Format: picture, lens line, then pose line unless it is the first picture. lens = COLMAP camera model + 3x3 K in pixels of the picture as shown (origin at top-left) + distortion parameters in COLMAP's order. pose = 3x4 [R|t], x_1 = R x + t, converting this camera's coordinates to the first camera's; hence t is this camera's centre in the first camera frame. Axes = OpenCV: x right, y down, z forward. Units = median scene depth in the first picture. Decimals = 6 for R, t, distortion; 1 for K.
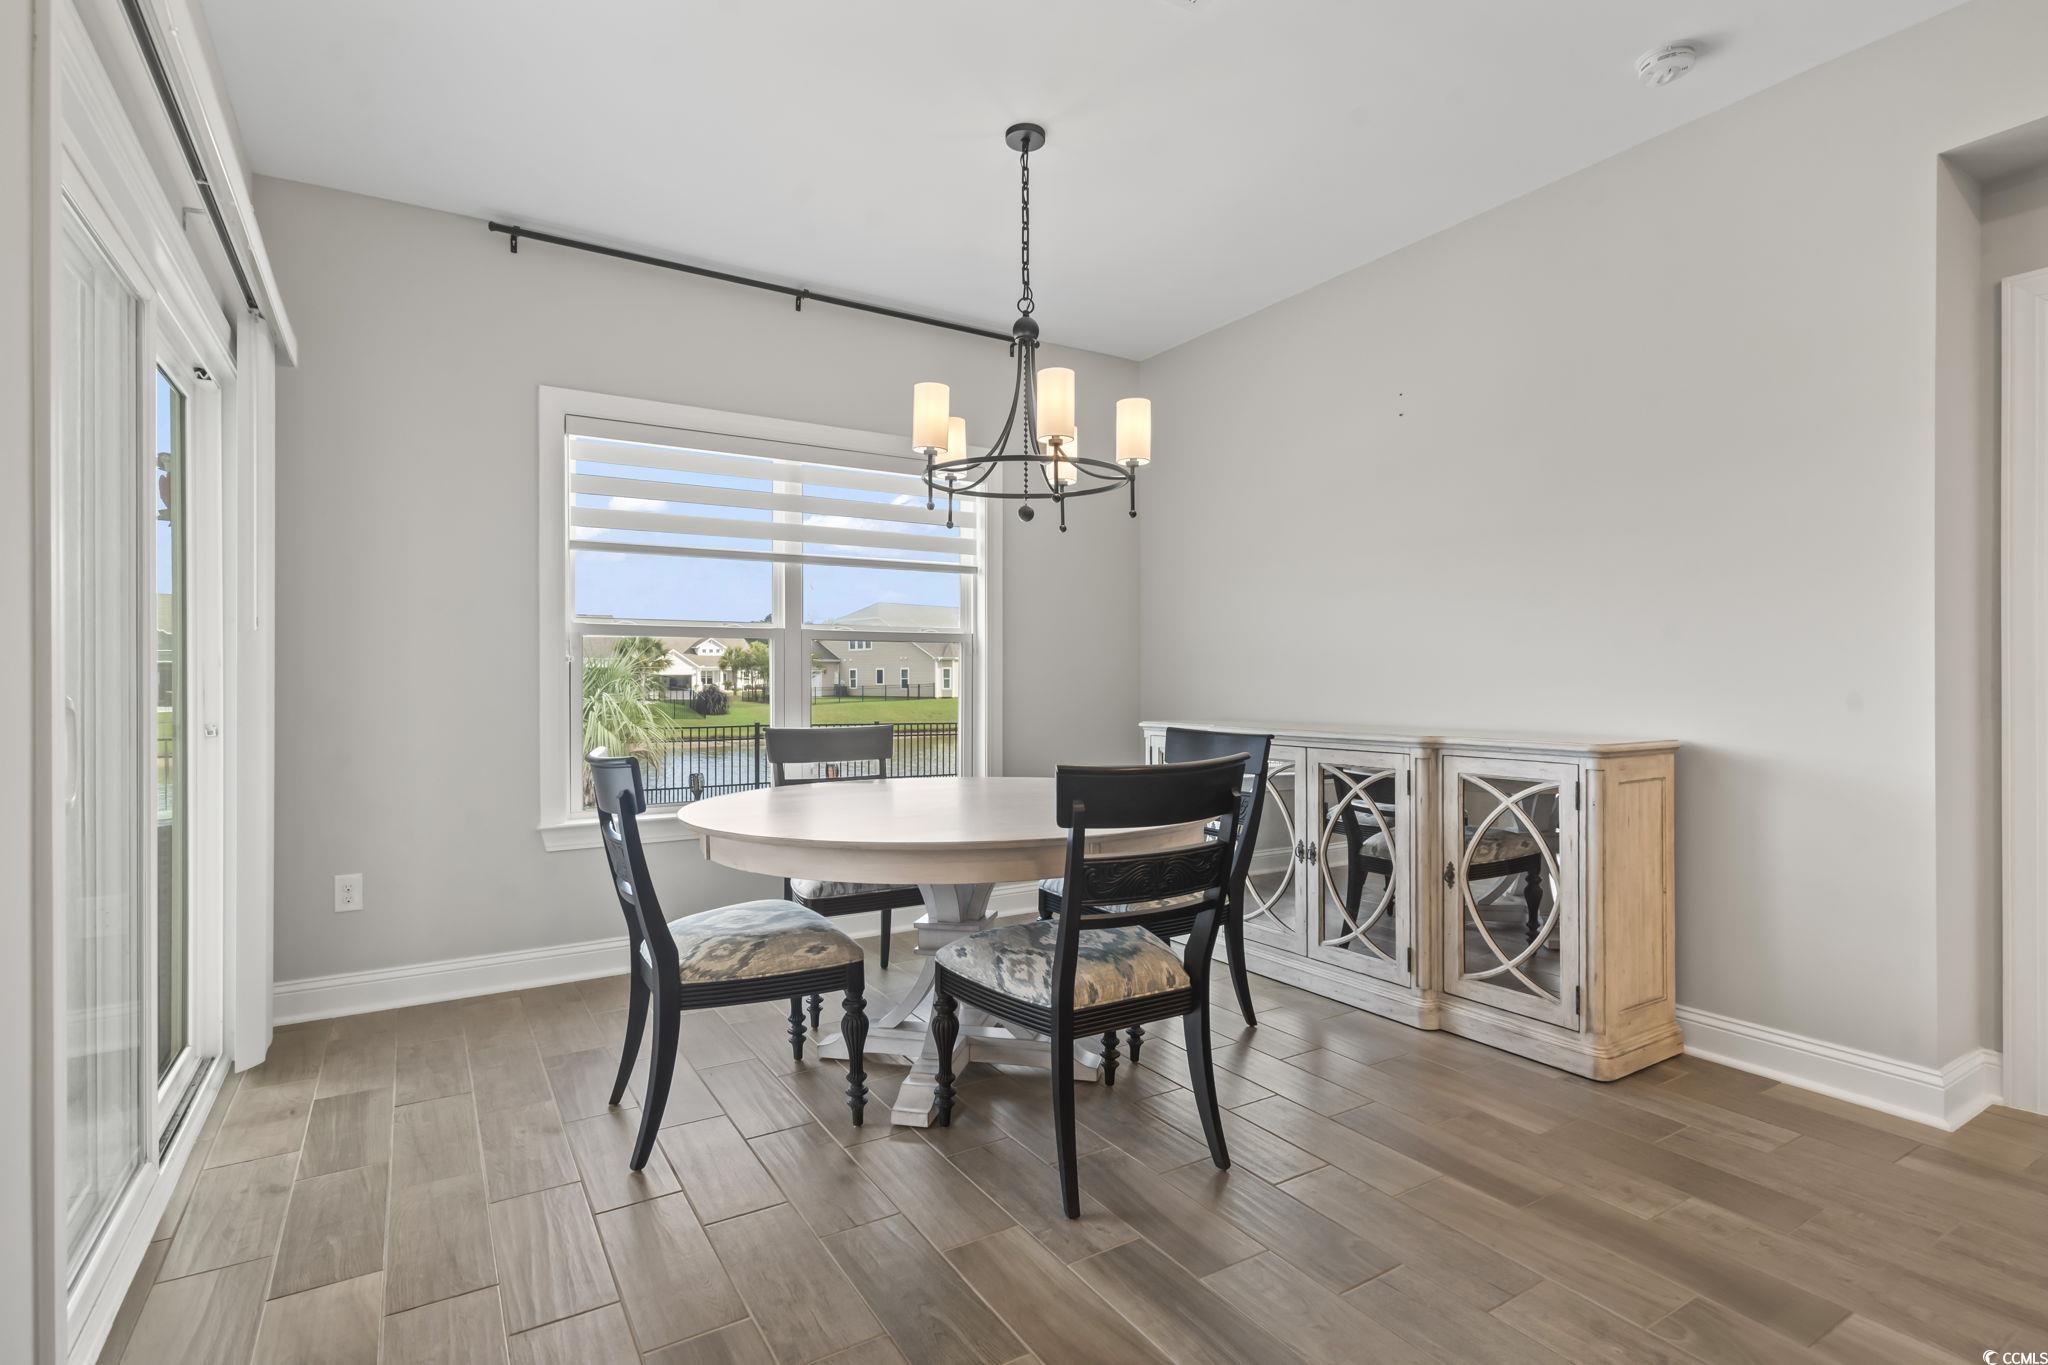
lens RADIAL K [[998.0, 0, 1019.0], [0, 998.0, 675.5], [0, 0, 1]] dist [0.000758, 0.000513]
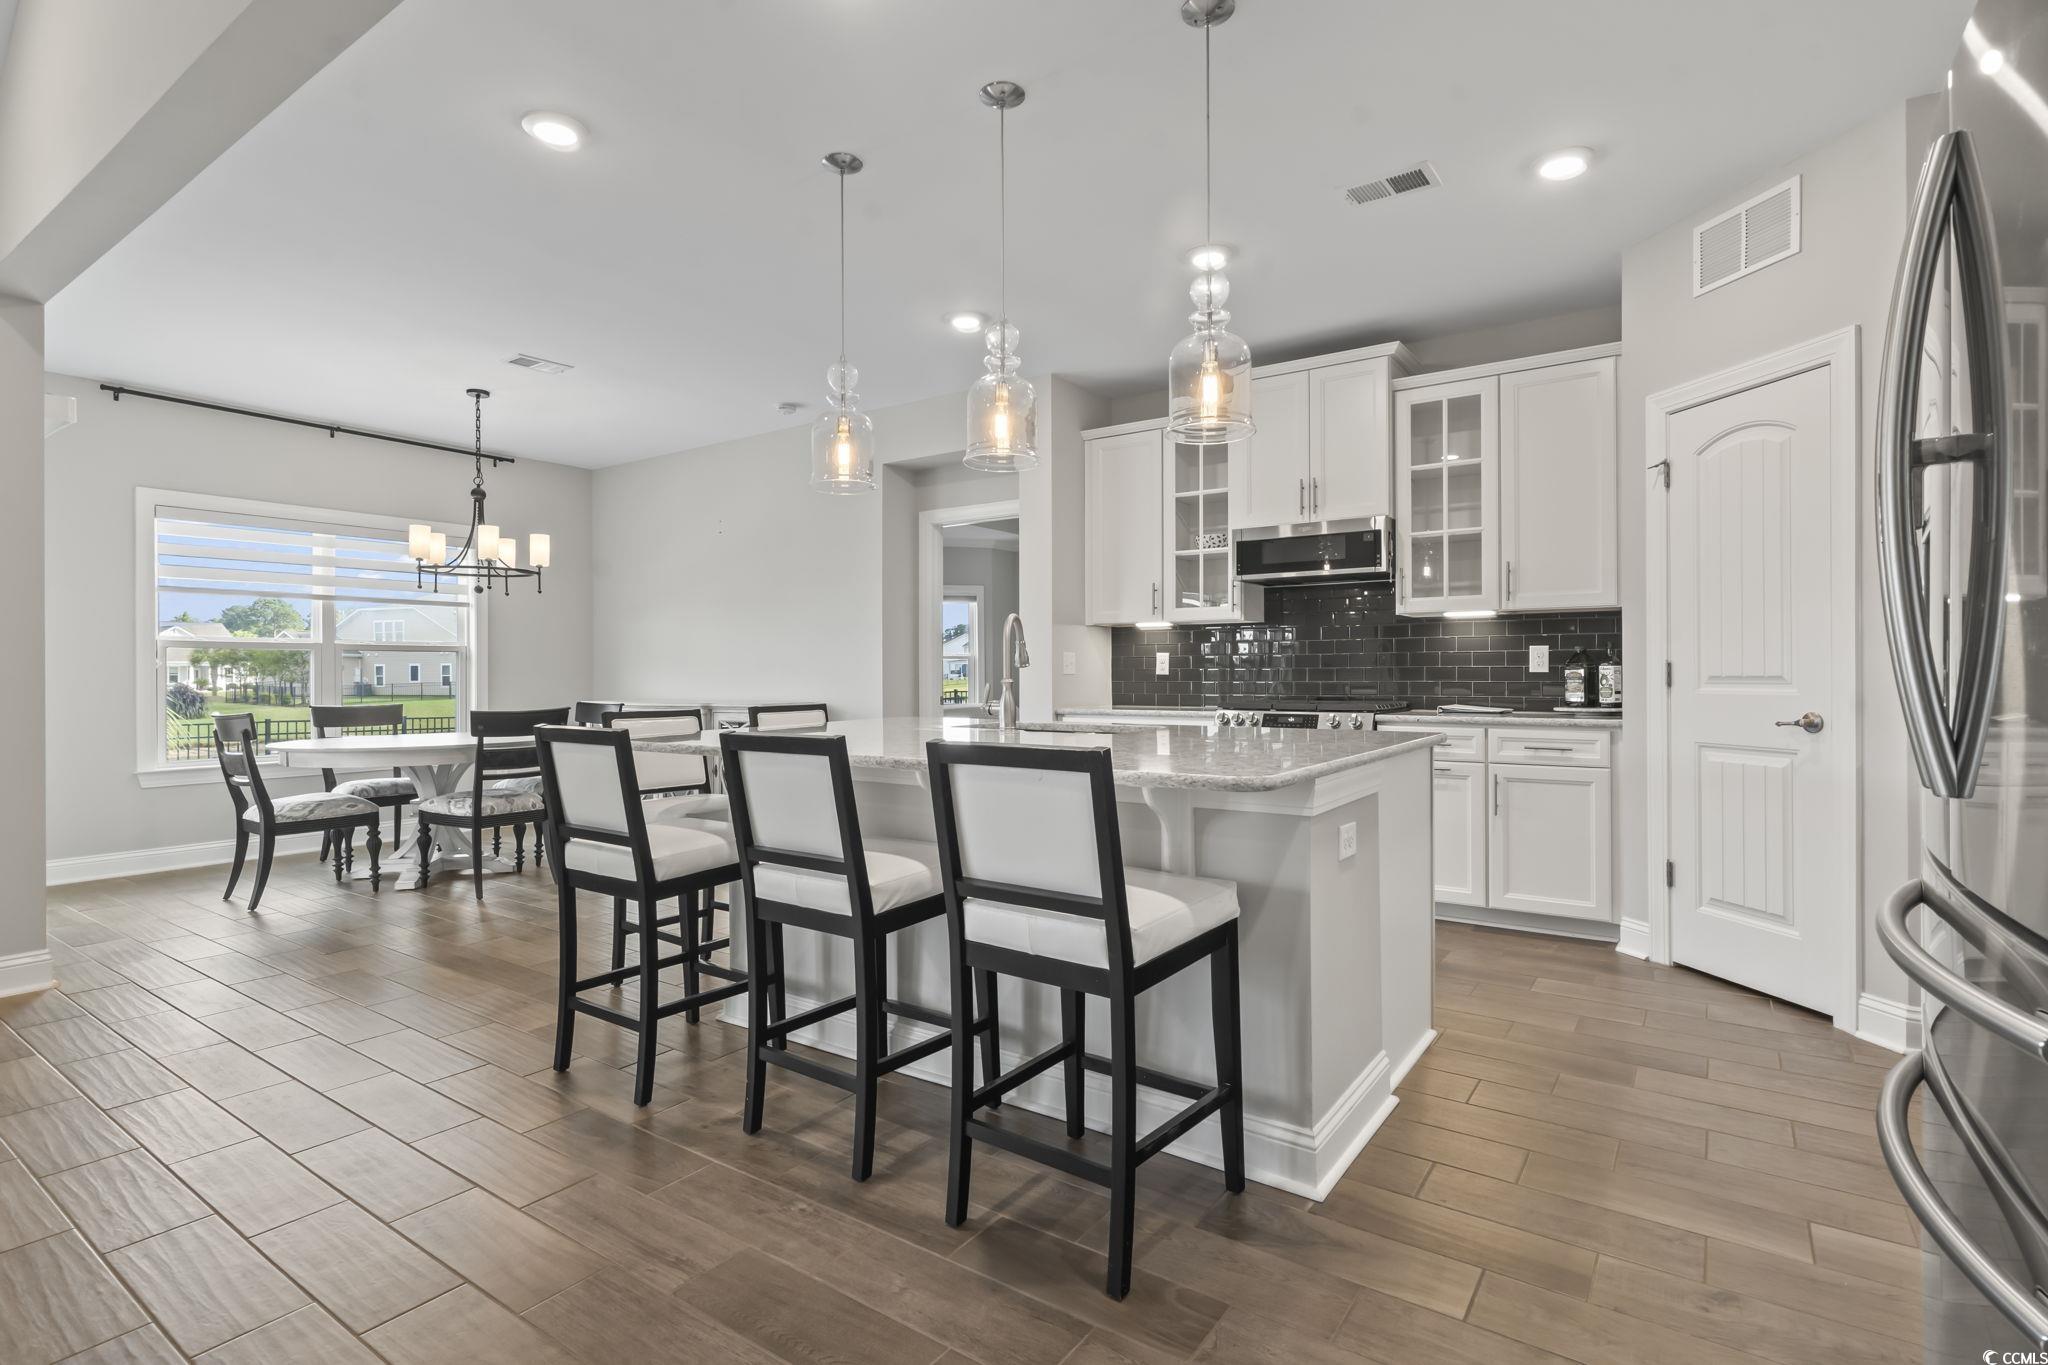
lens RADIAL K [[998.0, 0, 1019.0], [0, 998.0, 675.5], [0, 0, 1]] dist [0.000758, 0.000513]
pose [[0.919231, -0.001517, 0.393717, 0.174387], [0.000098, 0.999993, 0.003625, -0.003103], [-0.393720, -0.003293, 0.919225, -0.995033]]
